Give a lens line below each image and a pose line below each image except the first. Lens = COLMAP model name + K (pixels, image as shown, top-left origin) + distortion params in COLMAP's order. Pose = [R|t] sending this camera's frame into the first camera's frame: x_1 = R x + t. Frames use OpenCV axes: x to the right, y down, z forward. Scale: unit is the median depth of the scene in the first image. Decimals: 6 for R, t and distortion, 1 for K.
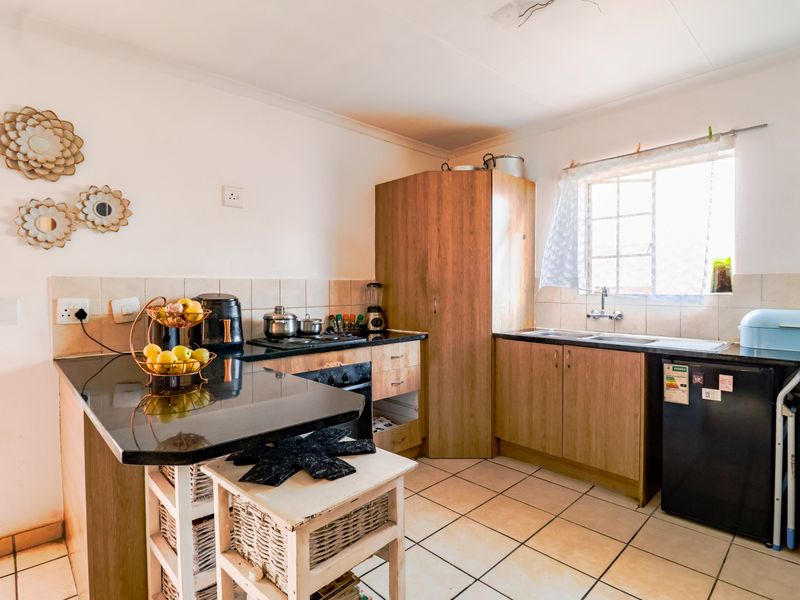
lens RADIAL K [[417.7, 0, 403.6], [0, 417.7, 293.9], [0, 0, 1]] dist [0.000738, -0.014233]
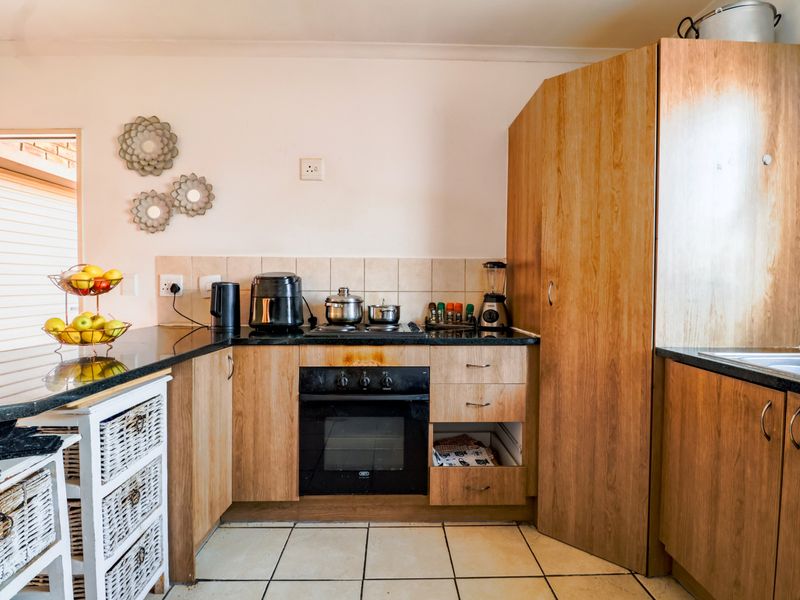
lens RADIAL K [[417.7, 0, 403.6], [0, 417.7, 293.9], [0, 0, 1]] dist [0.000738, -0.014233]
pose [[0.746596, 0.024792, -0.664815, 0.347729], [-0.019589, 0.999691, 0.015280, 0.025435], [0.664989, 0.001615, 0.746851, 0.414855]]
